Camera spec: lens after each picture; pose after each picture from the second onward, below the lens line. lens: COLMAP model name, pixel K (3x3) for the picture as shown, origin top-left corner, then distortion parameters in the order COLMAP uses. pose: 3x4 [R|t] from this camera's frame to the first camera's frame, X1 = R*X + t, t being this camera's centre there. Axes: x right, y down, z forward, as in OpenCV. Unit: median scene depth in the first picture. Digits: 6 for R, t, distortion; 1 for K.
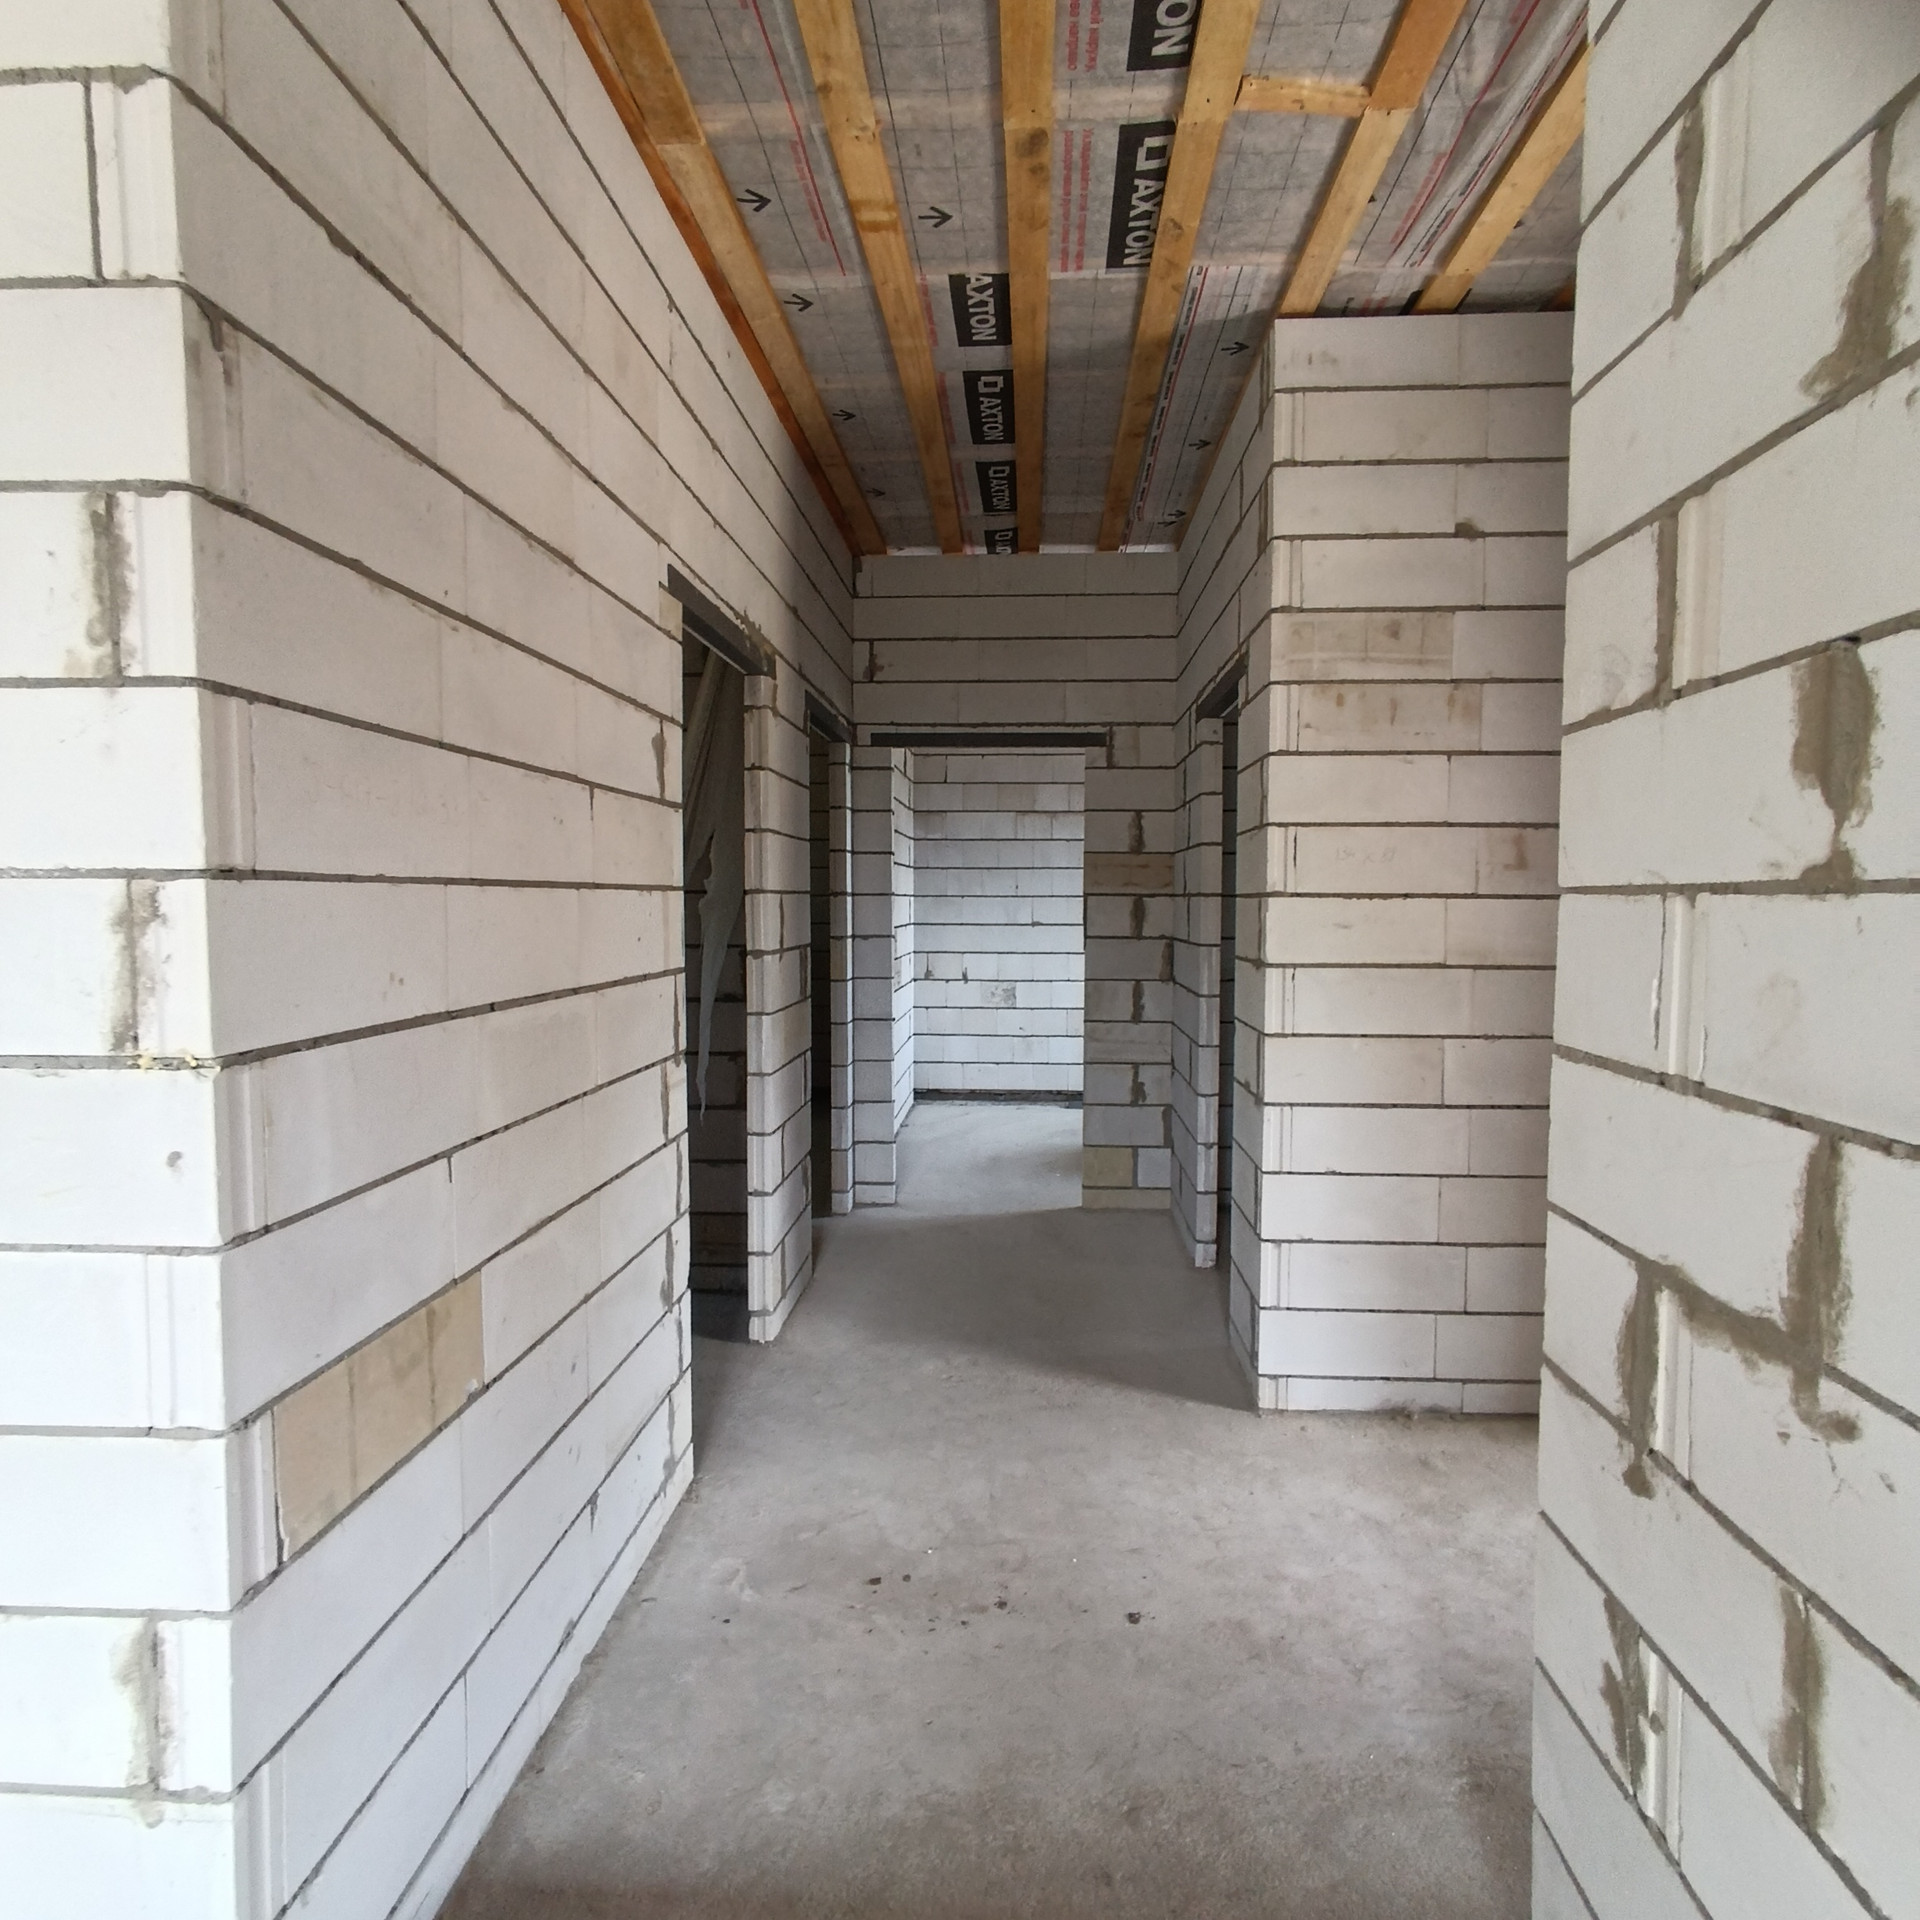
lens RADIAL K [[1166.4, 0, 964.6], [0, 1166.4, 960.6], [0, 0, 1]] dist [-0.028512, 0.020480]
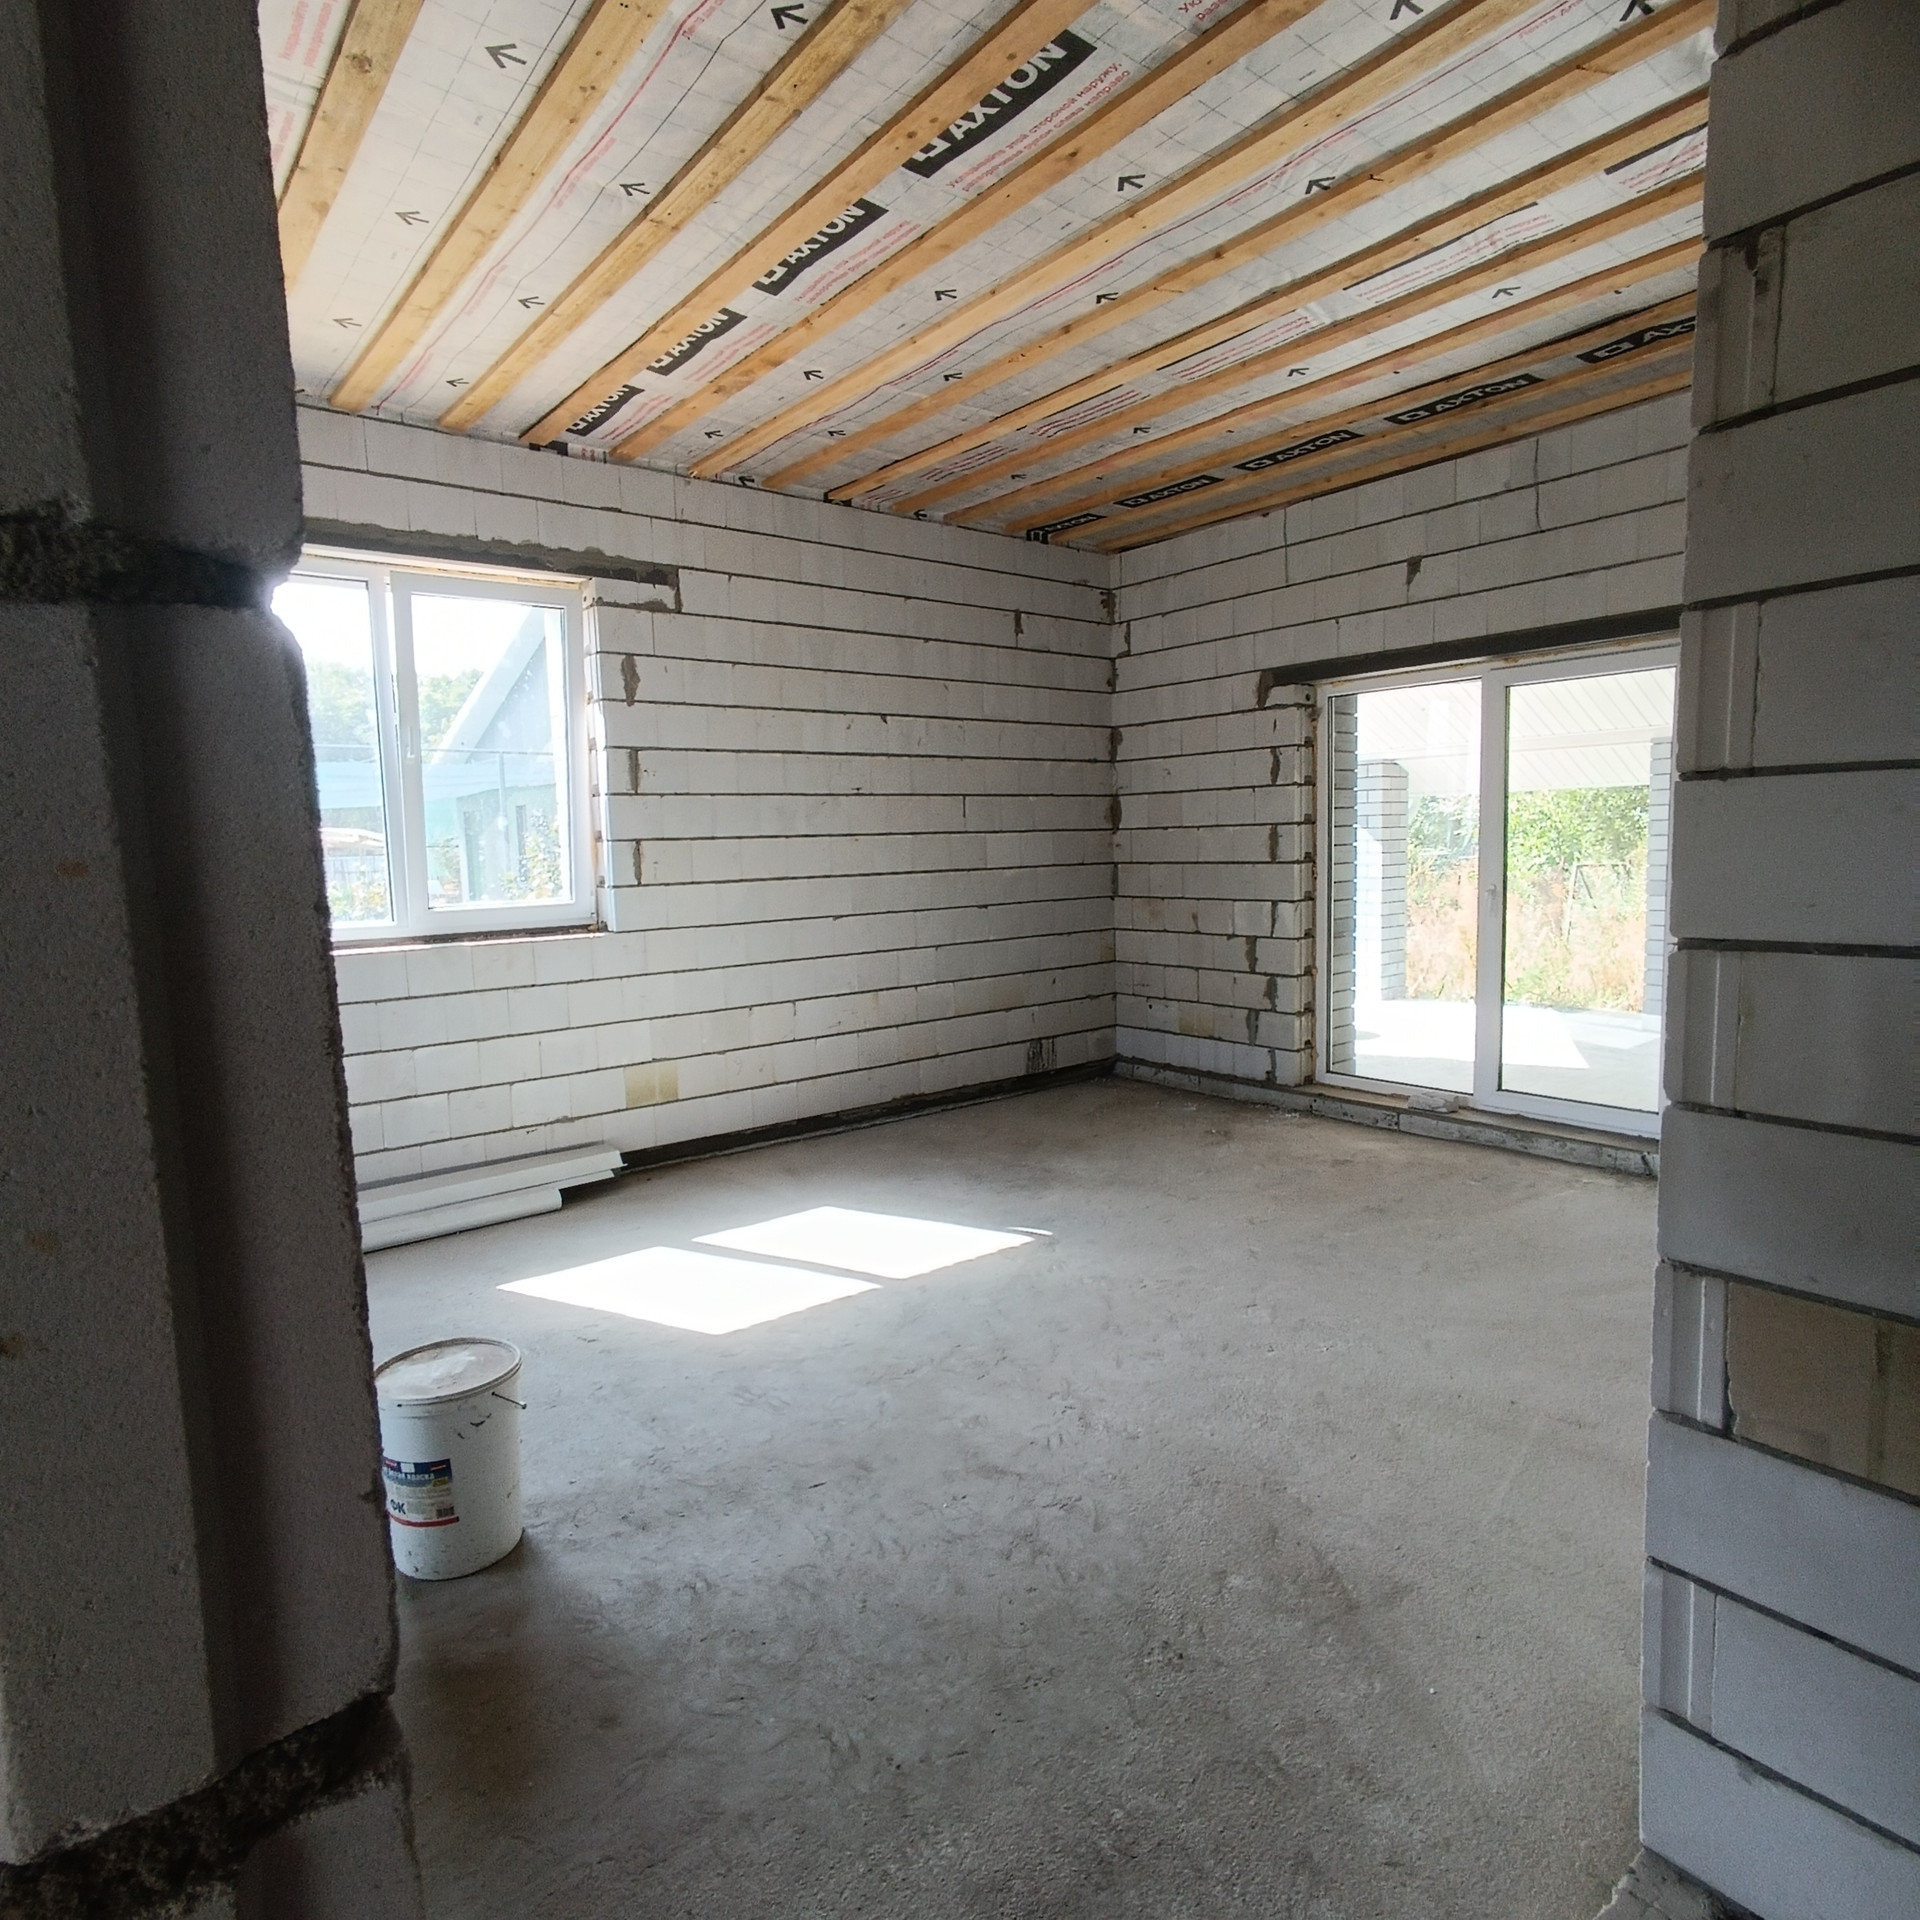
lens RADIAL K [[1166.4, 0, 965.5], [0, 1166.4, 958.9], [0, 0, 1]] dist [-0.028512, 0.020480]
pose [[-0.743350, 0.085465, -0.663420, 0.622773], [-0.006372, 0.990854, 0.134787, -0.044933], [0.668872, 0.104421, -0.736007, 1.339121]]
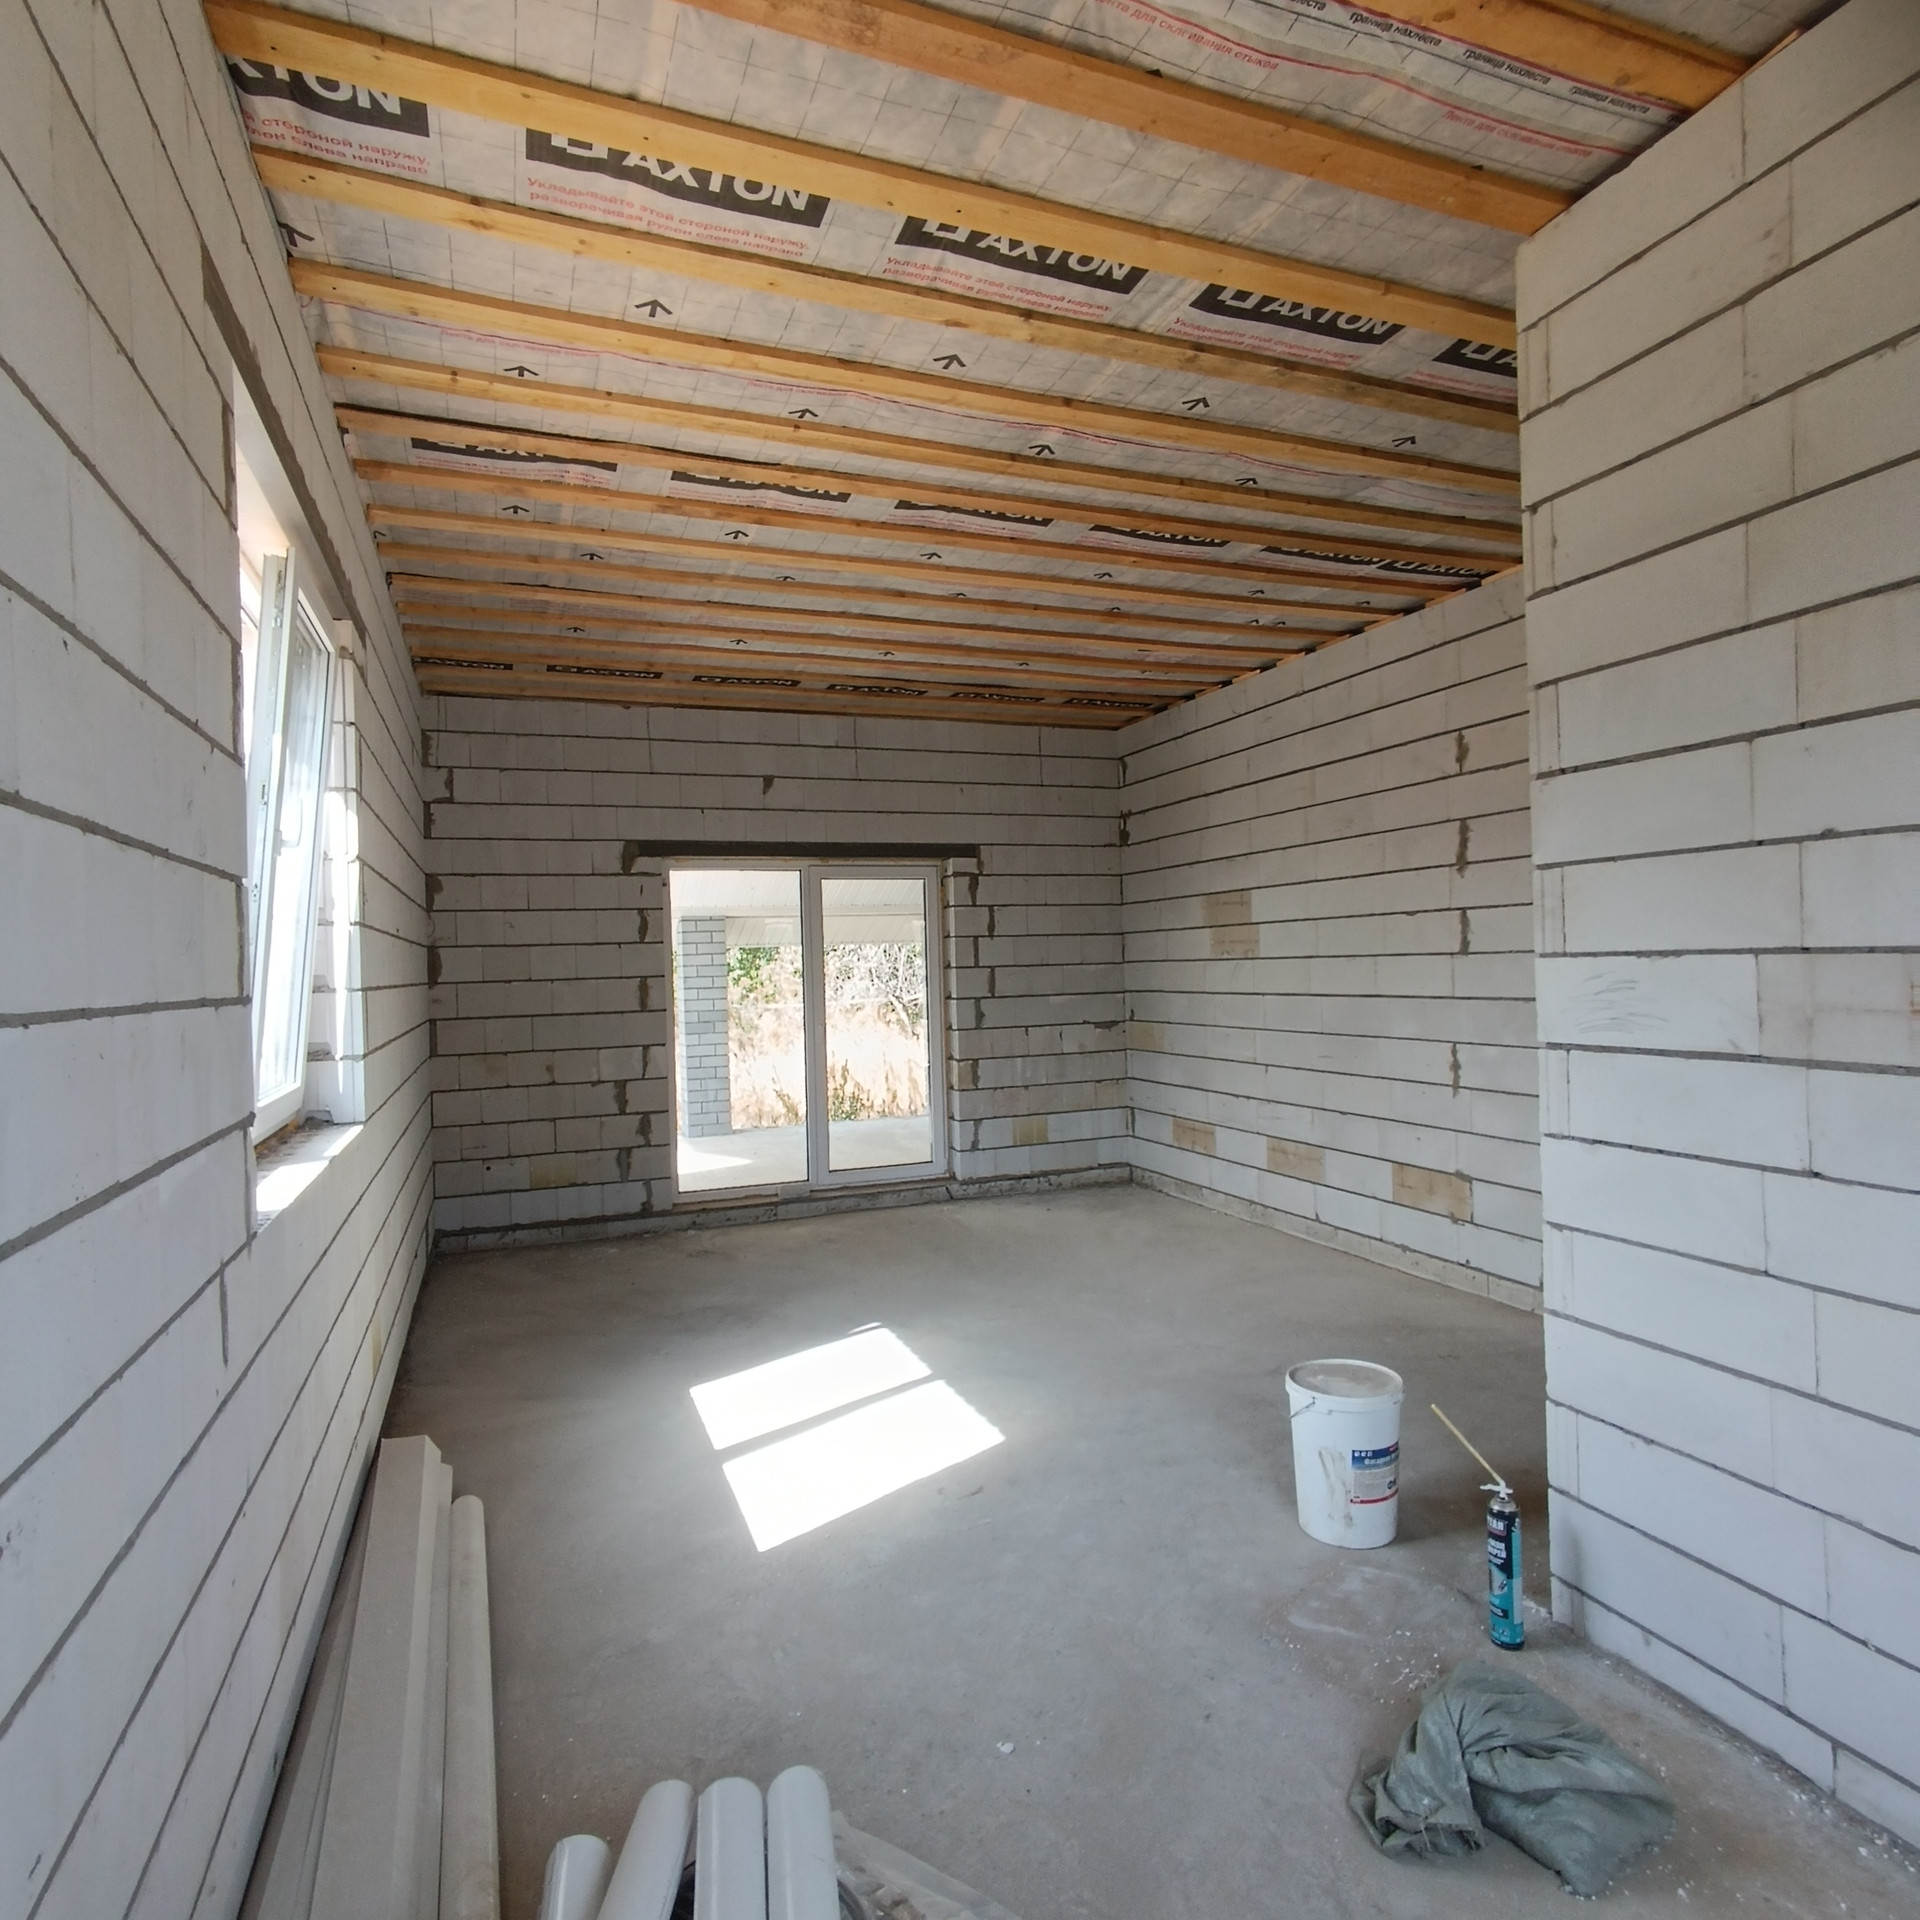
lens RADIAL K [[1166.4, 0, 960.1], [0, 1166.4, 963.2], [0, 0, 1]] dist [-0.028512, 0.020480]
pose [[0.414240, -0.013328, -0.910070, 1.978952], [-0.013687, 0.999688, -0.020871, 0.074115], [0.910065, 0.021101, 0.413928, -2.383998]]
